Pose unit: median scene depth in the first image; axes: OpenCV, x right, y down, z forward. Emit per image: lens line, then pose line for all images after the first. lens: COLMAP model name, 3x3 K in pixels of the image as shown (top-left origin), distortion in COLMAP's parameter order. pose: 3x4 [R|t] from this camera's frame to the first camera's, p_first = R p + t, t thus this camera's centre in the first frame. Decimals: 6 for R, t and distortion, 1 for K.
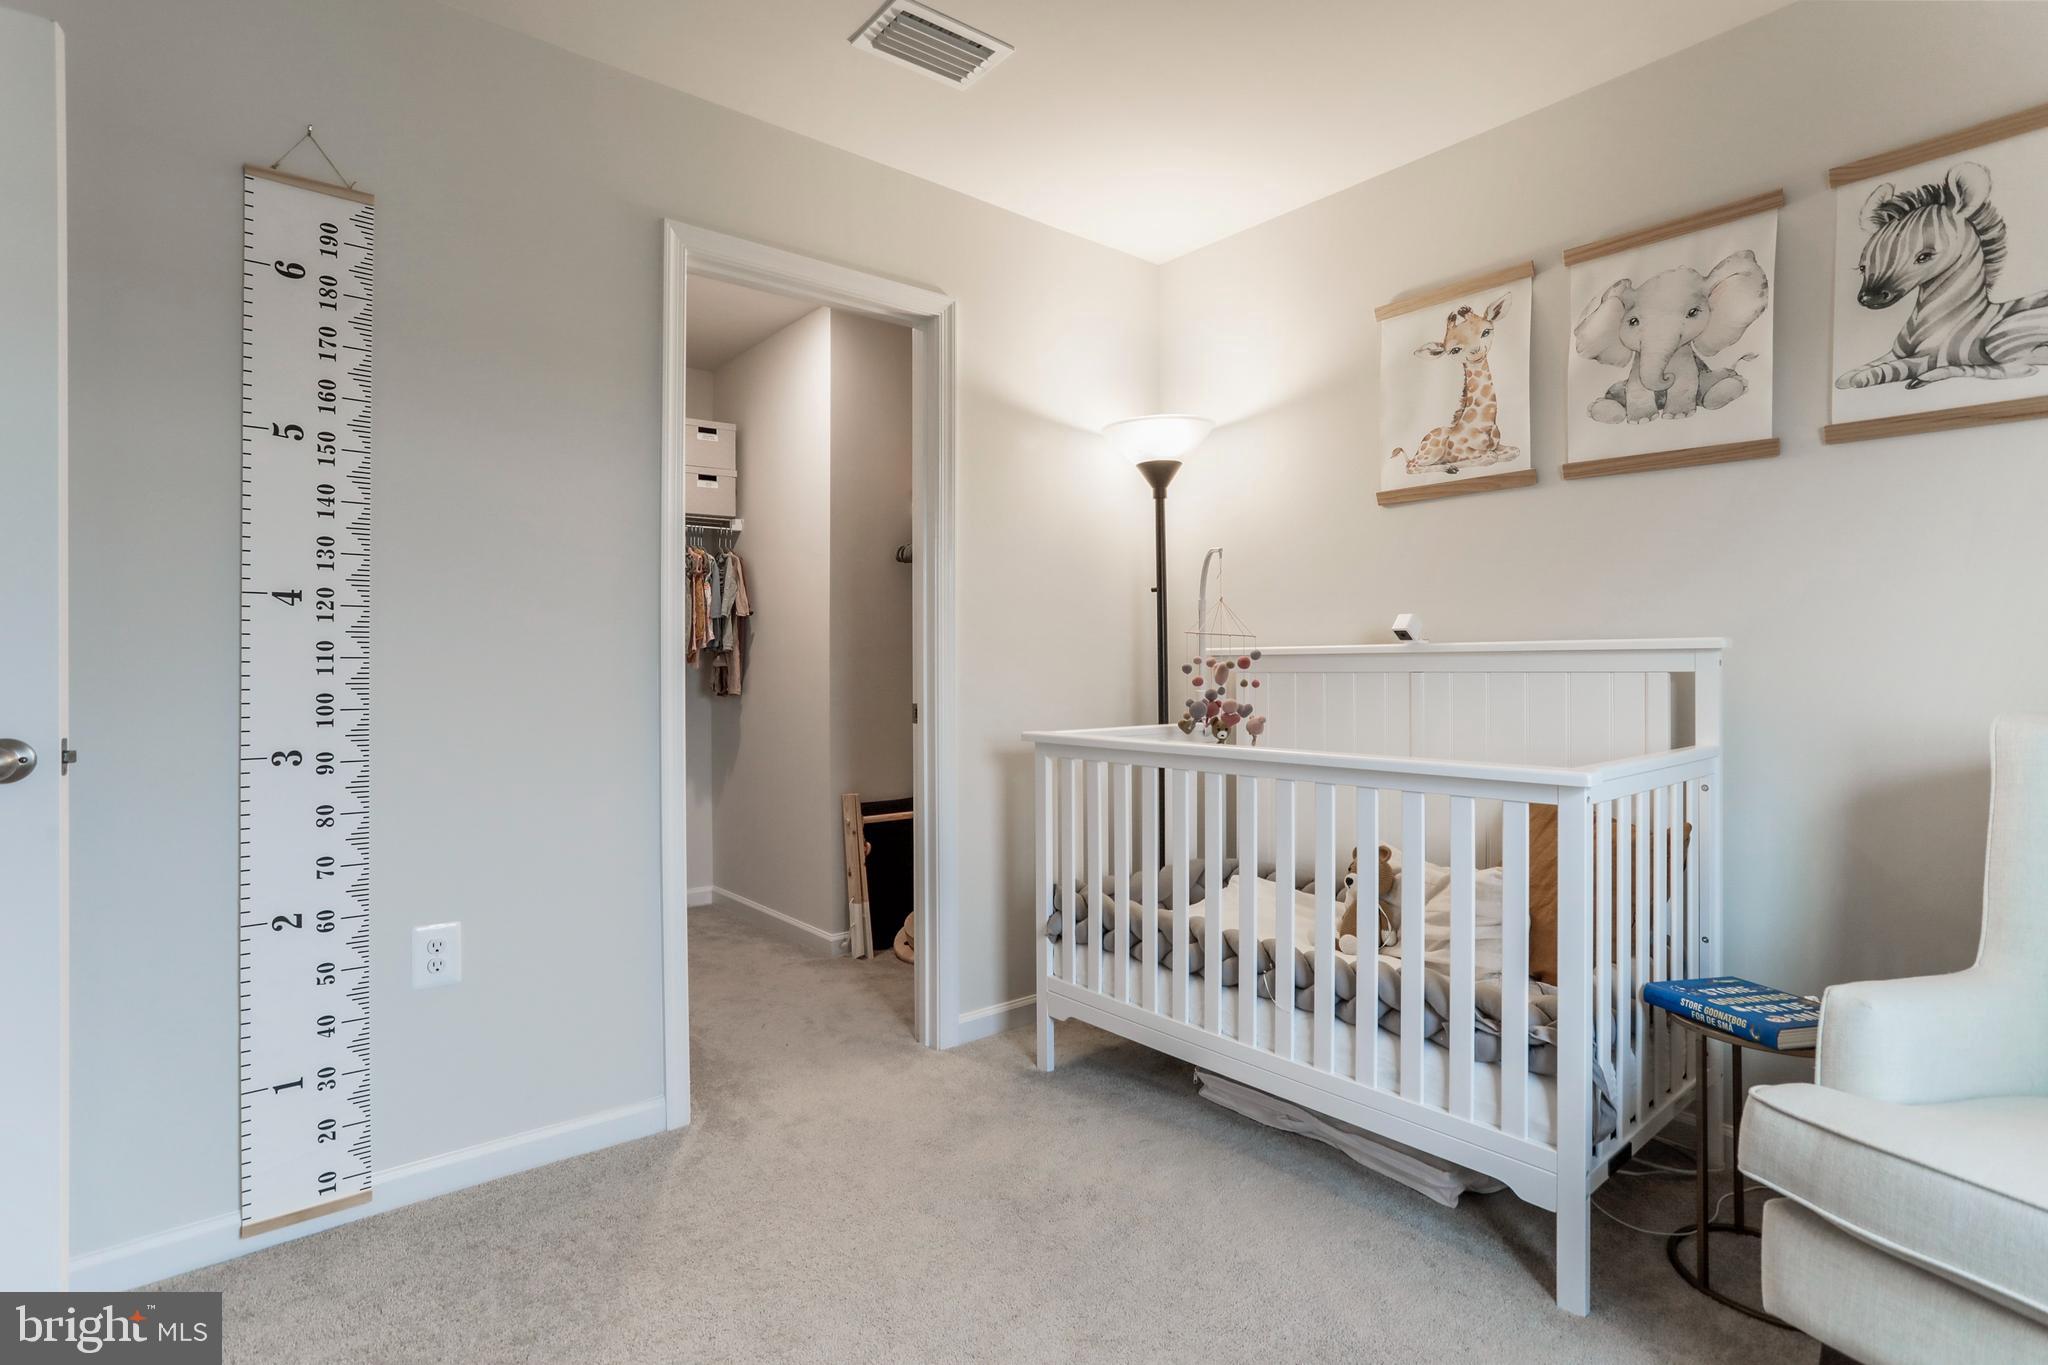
lens RADIAL K [[1014.8, 0, 1029.1], [0, 1014.8, 665.7], [0, 0, 1]] dist [-0.026582, 0.016629]
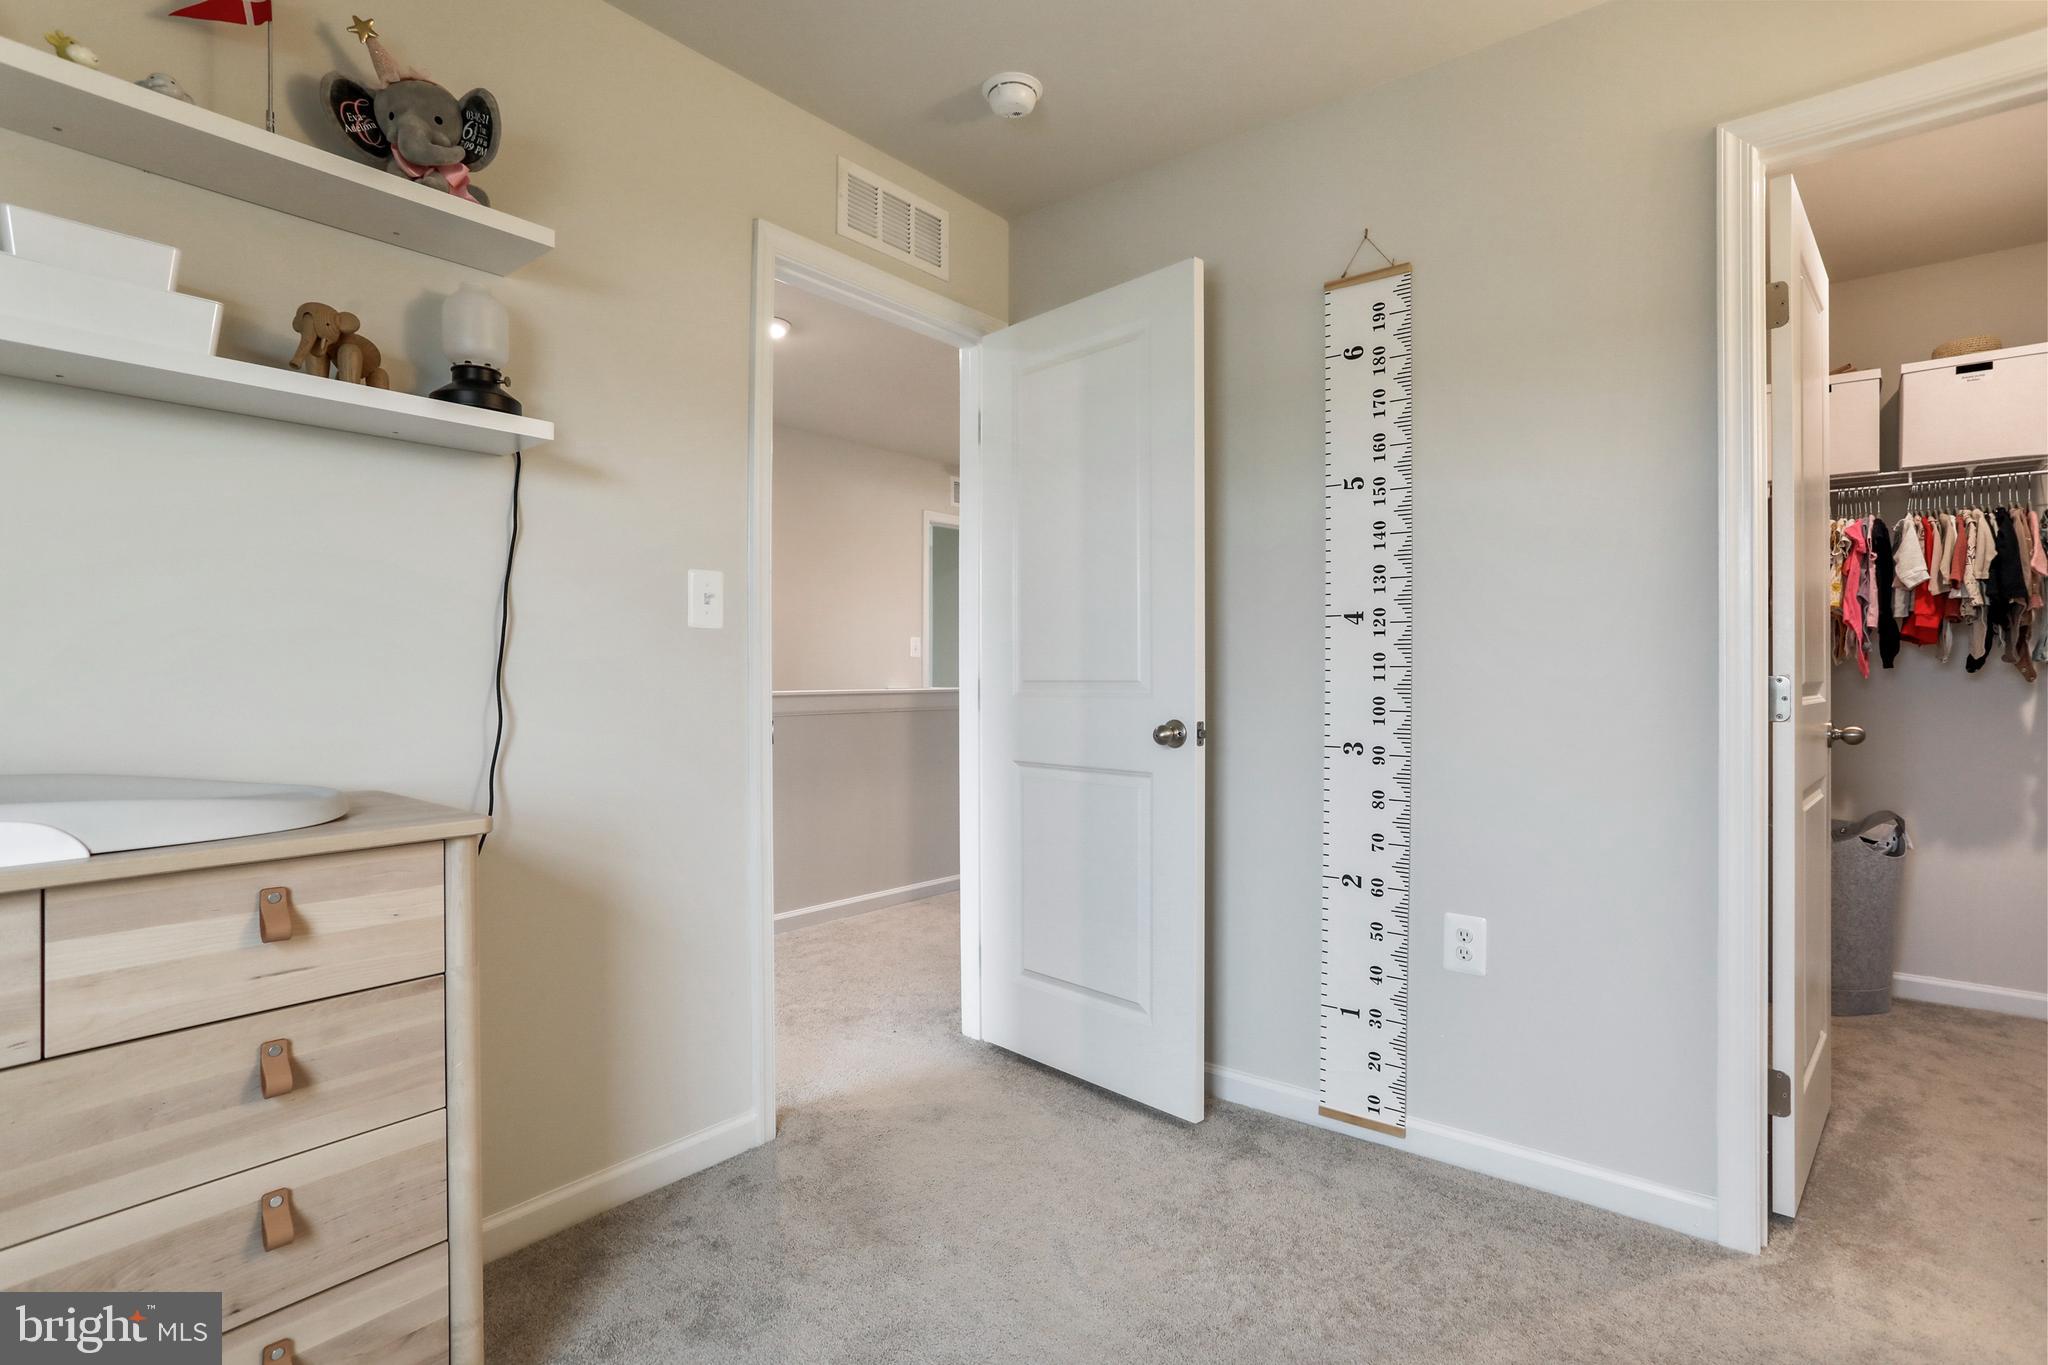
lens RADIAL K [[1014.8, 0, 1021.6], [0, 1014.8, 675.0], [0, 0, 1]] dist [-0.026582, 0.016629]
pose [[0.195965, 0.003546, -0.980605, 0.394519], [-0.000375, 0.999994, 0.003541, -0.002216], [0.980611, -0.000326, 0.195965, 0.348230]]
